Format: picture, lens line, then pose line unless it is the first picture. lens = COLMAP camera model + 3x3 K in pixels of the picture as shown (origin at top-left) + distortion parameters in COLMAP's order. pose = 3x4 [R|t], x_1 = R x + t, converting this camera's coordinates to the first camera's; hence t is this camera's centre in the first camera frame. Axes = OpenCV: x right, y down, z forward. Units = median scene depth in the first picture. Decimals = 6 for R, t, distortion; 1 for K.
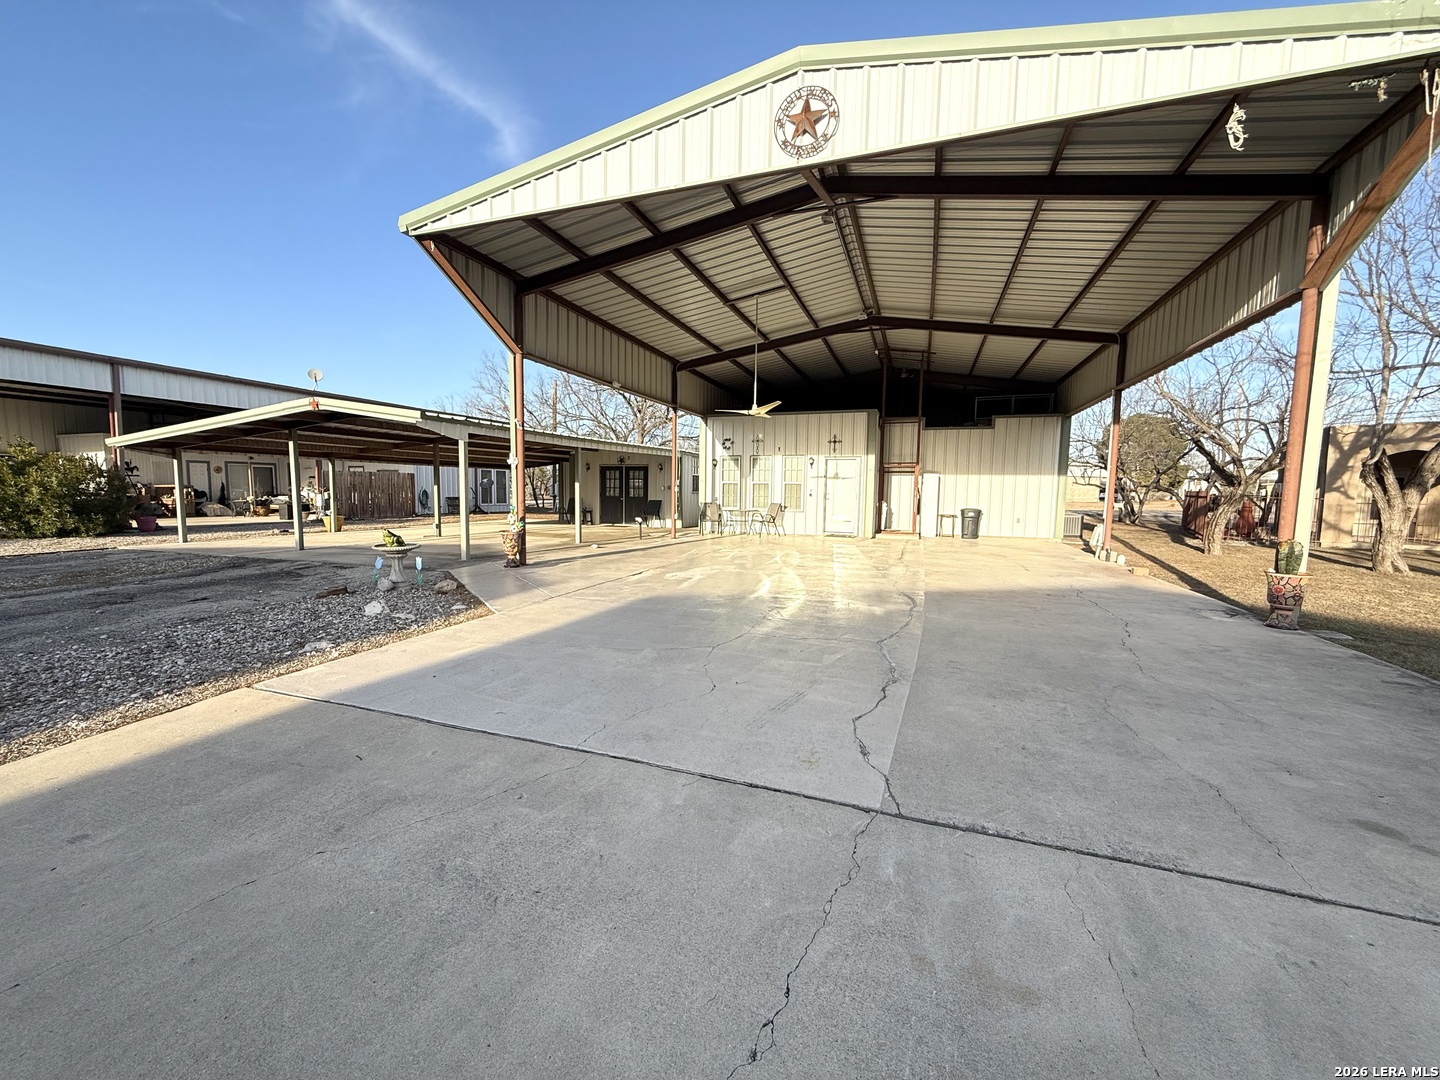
lens RADIAL K [[570.7, 0, 713.4], [0, 570.7, 539.2], [0, 0, 1]] dist [0.000994, -0.000838]
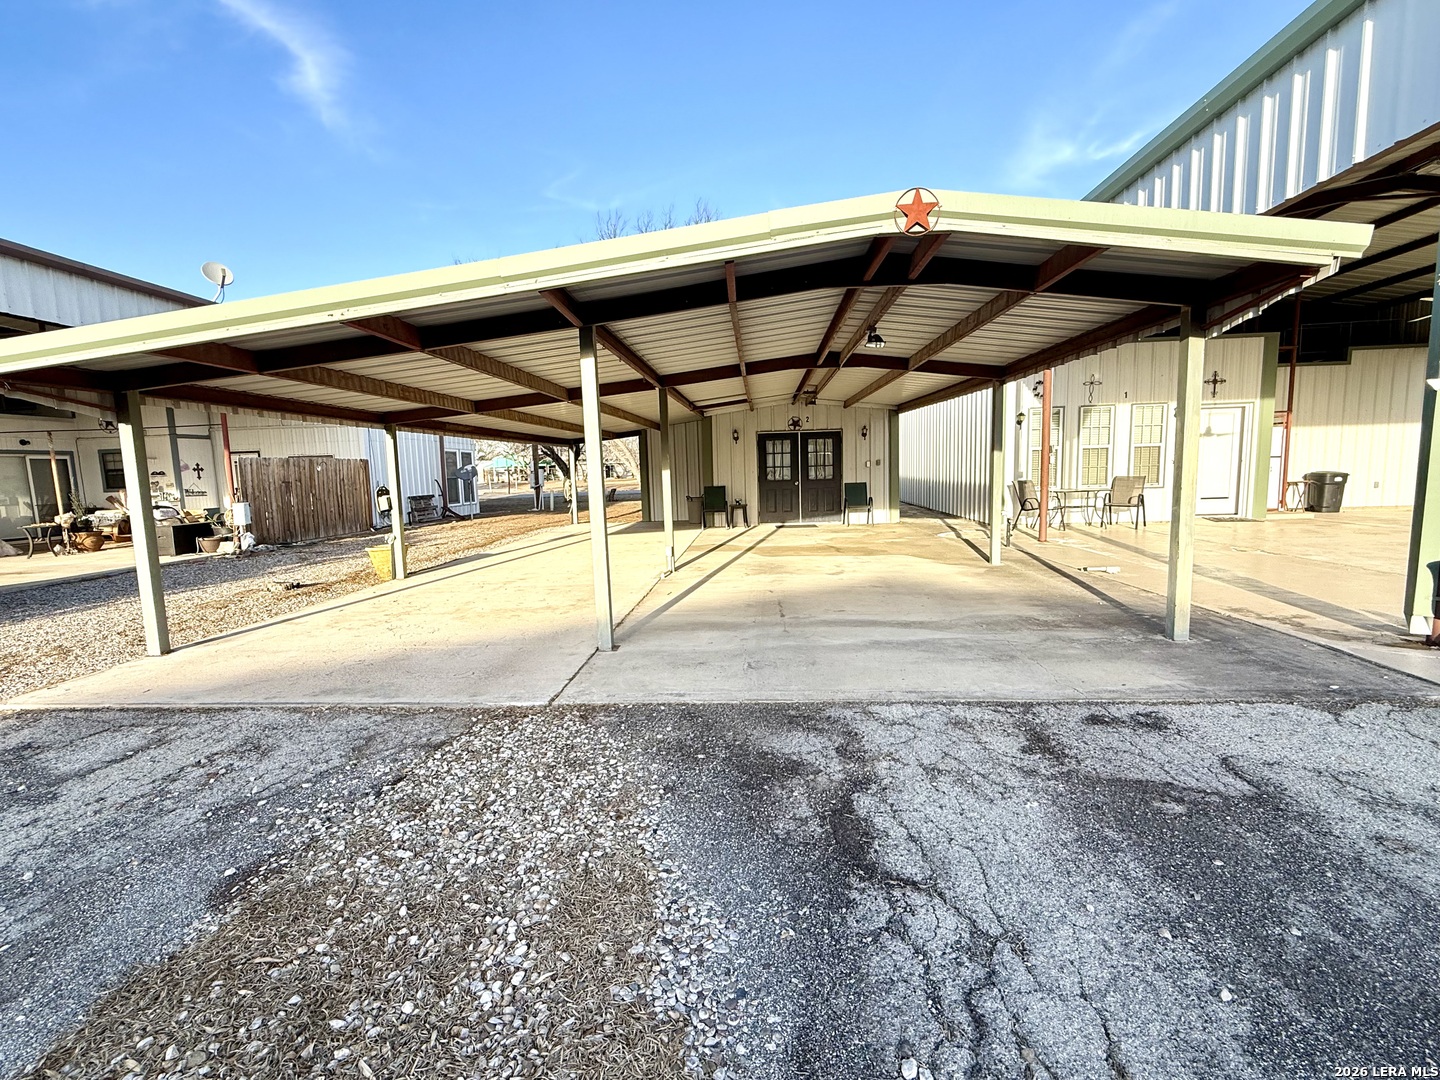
lens RADIAL K [[630.5, 0, 717.7], [0, 630.5, 540.2], [0, 0, 1]] dist [0.000352, -0.000640]
pose [[0.963132, -0.072511, 0.259071, -0.547833], [0.066066, 0.997252, 0.033510, -0.045503], [-0.260789, -0.015158, 0.965277, 0.417859]]
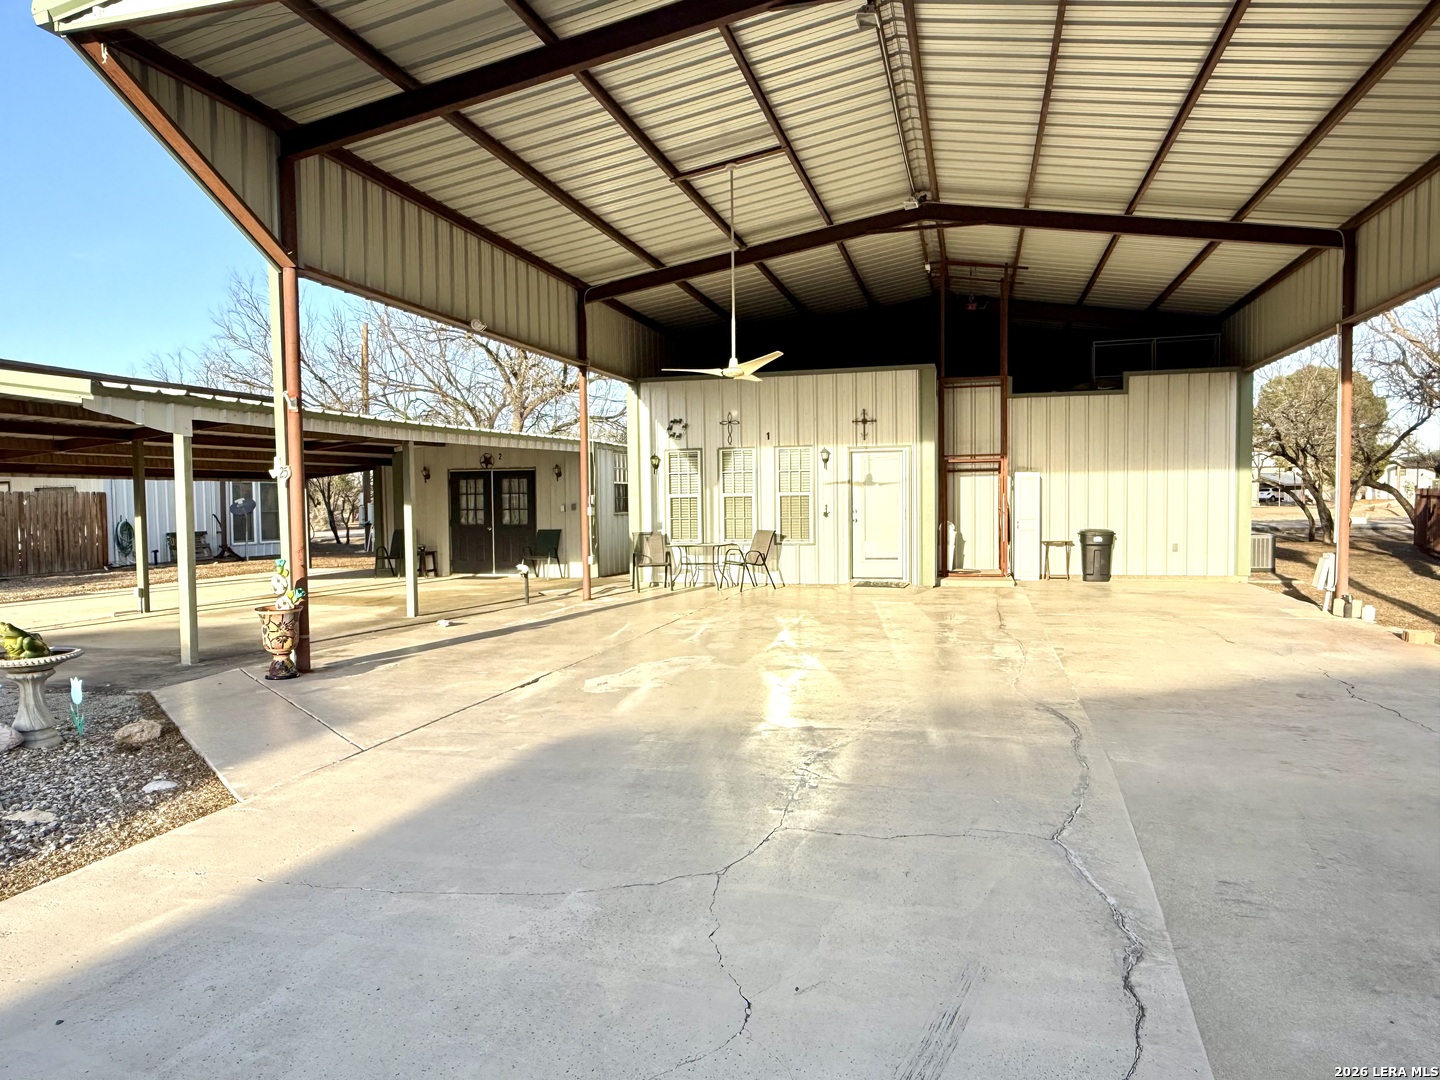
lens RADIAL K [[945.3, 0, 717.0], [0, 945.3, 540.3], [0, 0, 1]] dist [0.000172, 0.001942]
pose [[0.996196, -0.030502, 0.081625, -0.016215], [0.034122, 0.998478, -0.043332, -0.014007], [-0.080180, 0.045952, 0.995721, 0.066908]]
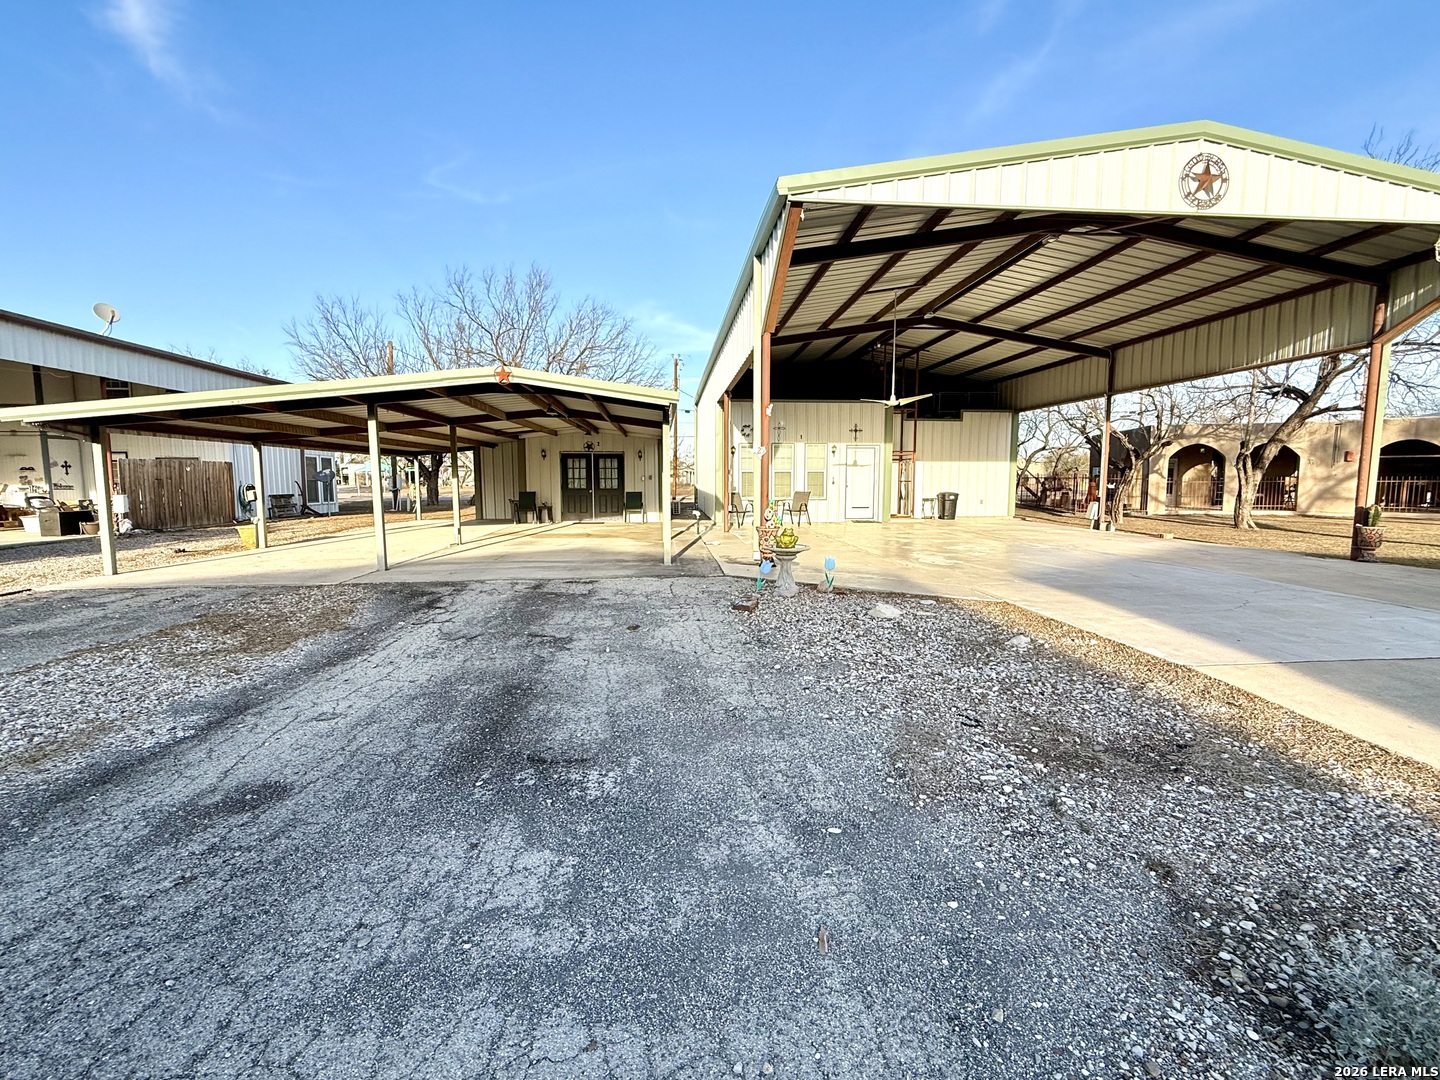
lens RADIAL K [[630.5, 0, 718.0], [0, 630.5, 538.5], [0, 0, 1]] dist [0.000352, -0.000640]
pose [[0.908524, -0.054738, 0.414232, -0.482099], [0.050131, 0.998500, 0.021994, -0.013319], [-0.414815, 0.000784, 0.909905, 0.066294]]
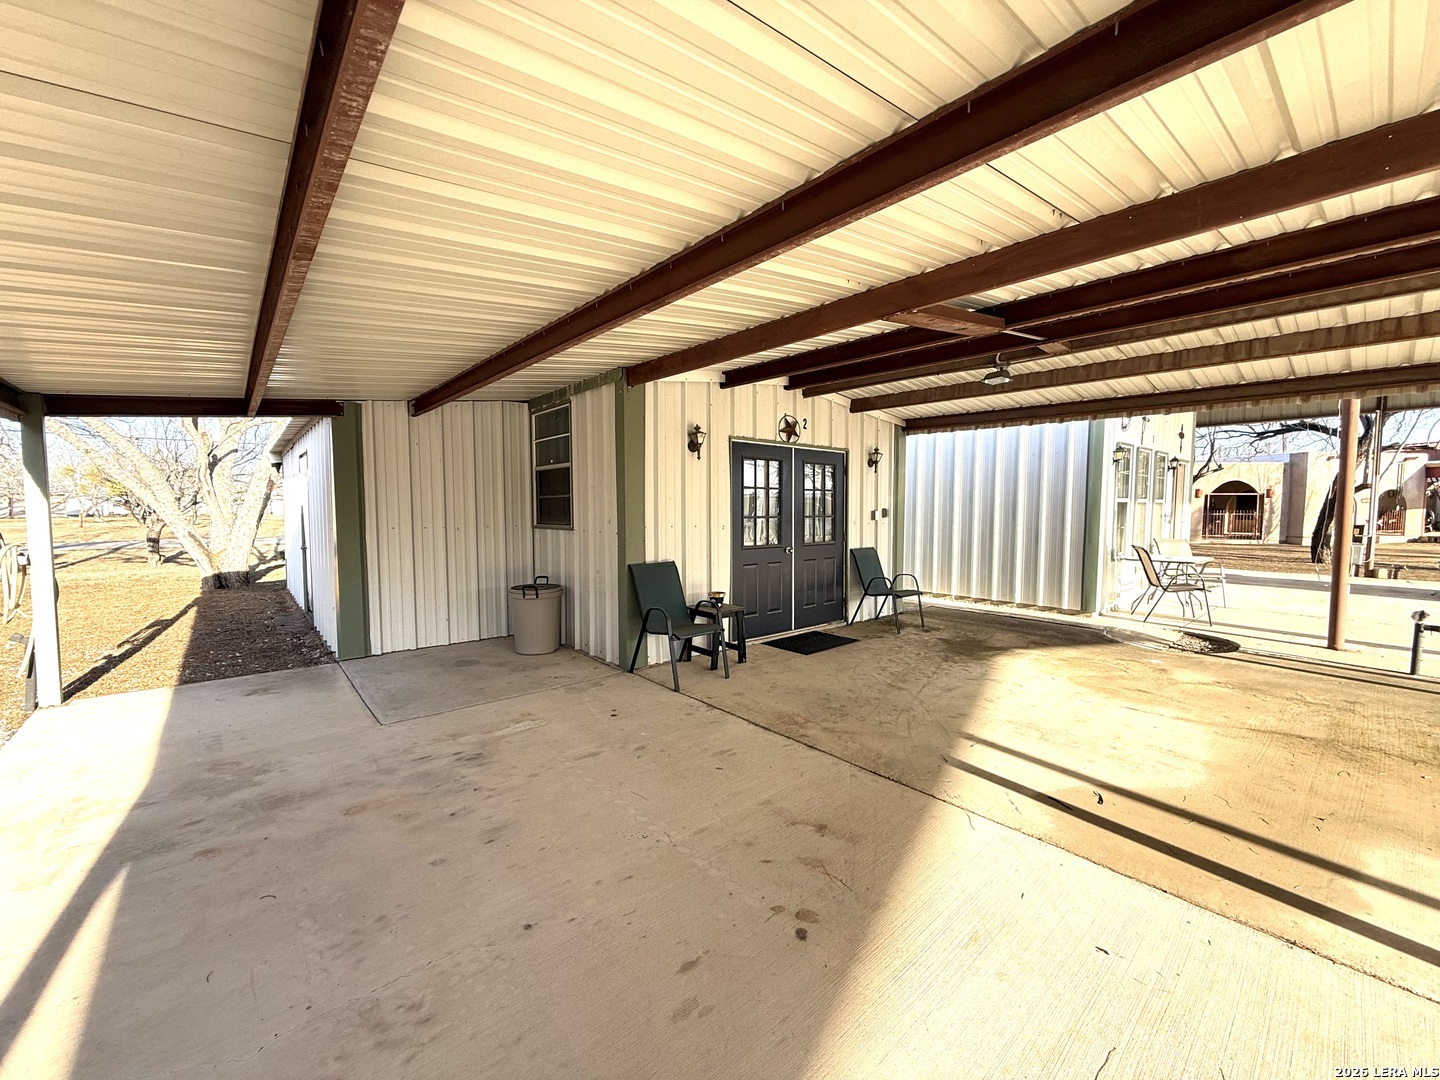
lens RADIAL K [[570.7, 0, 716.5], [0, 570.7, 546.4], [0, 0, 1]] dist [0.000994, -0.000838]
pose [[0.499690, -0.070463, 0.863333, -0.567912], [0.082524, 0.996025, 0.033529, -0.109518], [-0.862264, 0.054492, 0.503519, 1.099946]]
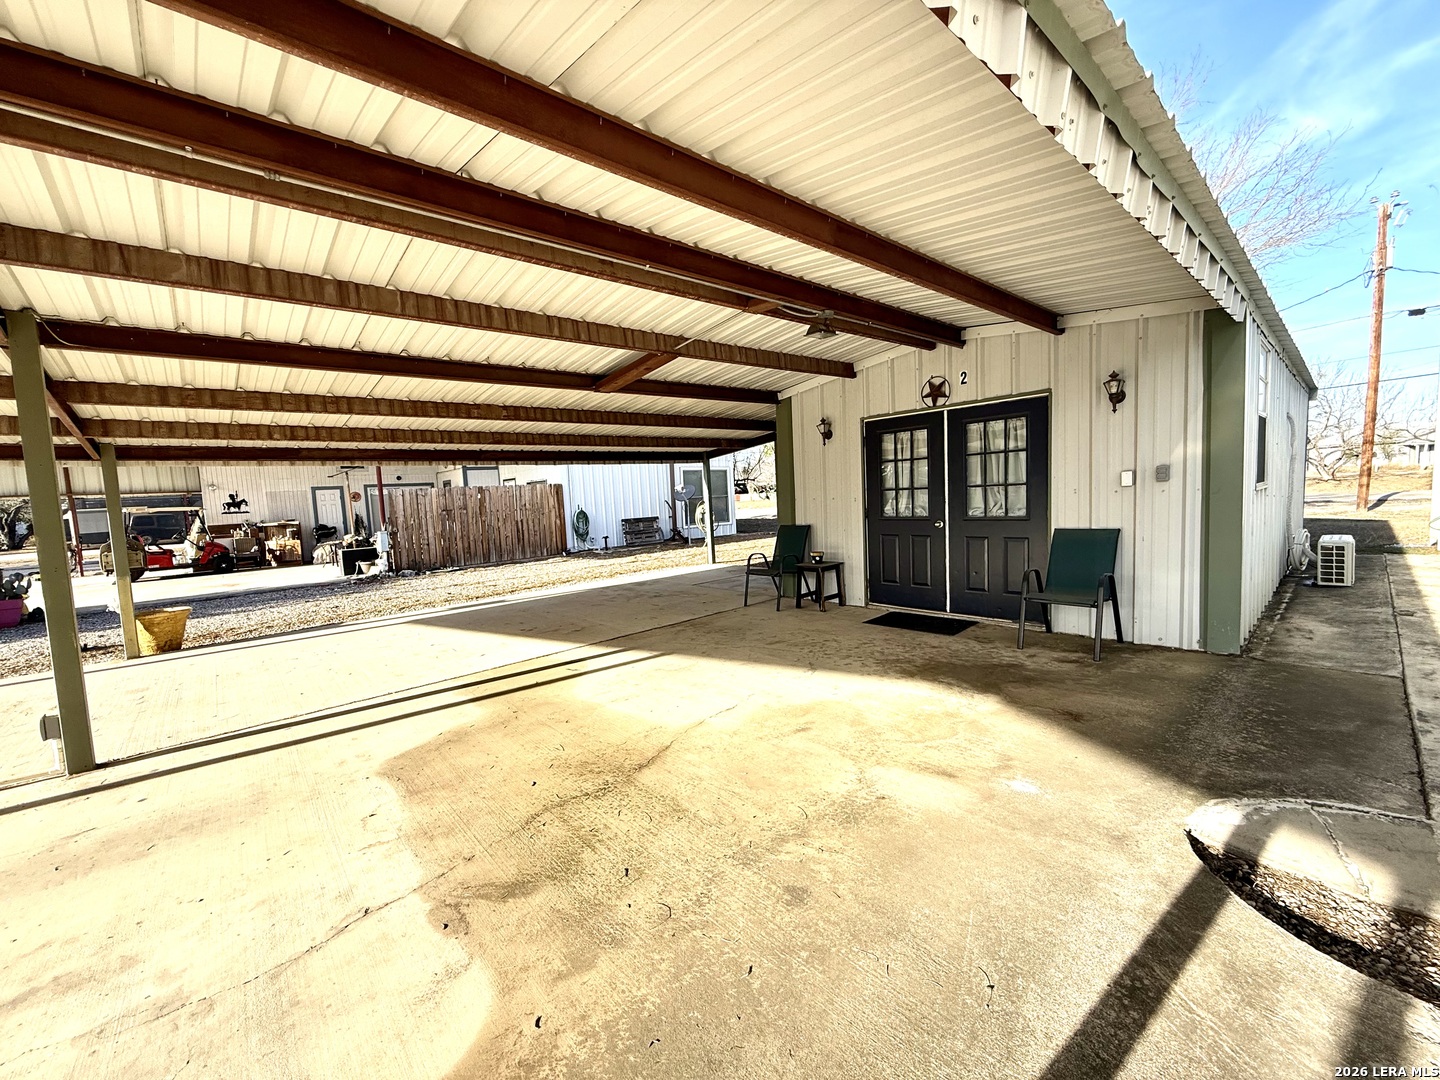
lens RADIAL K [[570.7, 0, 713.2], [0, 570.7, 543.0], [0, 0, 1]] dist [0.000994, -0.000838]
pose [[0.875679, -0.017604, -0.482572, -0.152050], [0.021679, 0.999761, 0.002868, -0.081221], [0.482407, -0.012974, 0.875851, 0.866647]]
